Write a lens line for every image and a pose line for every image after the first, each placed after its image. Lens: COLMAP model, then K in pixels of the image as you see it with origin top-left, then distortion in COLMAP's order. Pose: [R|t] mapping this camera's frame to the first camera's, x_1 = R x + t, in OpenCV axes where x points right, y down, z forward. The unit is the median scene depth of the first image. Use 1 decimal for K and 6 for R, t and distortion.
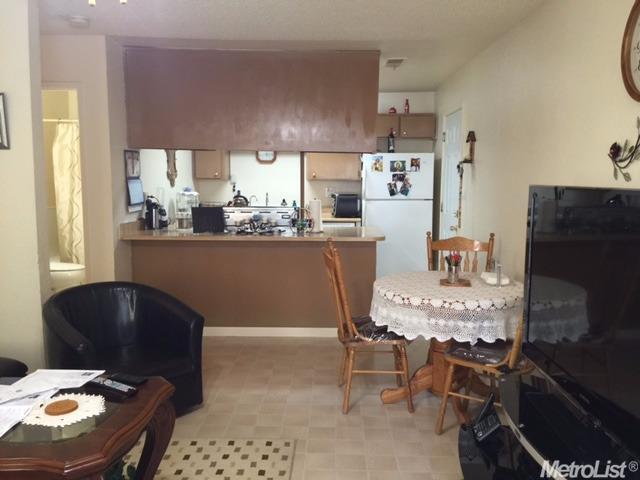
lens RADIAL K [[550.6, 0, 322.6], [0, 550.6, 238.9], [0, 0, 1]] dist [0.096436, -0.123545]
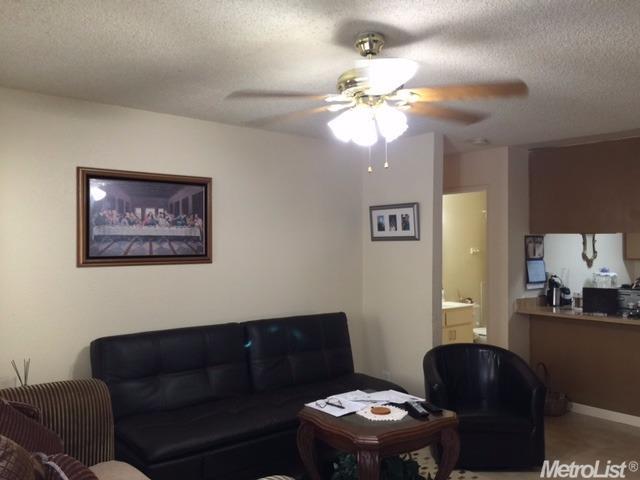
lens RADIAL K [[550.6, 0, 322.6], [0, 550.6, 238.9], [0, 0, 1]] dist [0.096436, -0.123545]
pose [[0.646901, -0.018367, -0.762353, 0.251567], [-0.085848, 0.991601, -0.096737, -0.003420], [0.757726, 0.128025, 0.639891, -0.067740]]
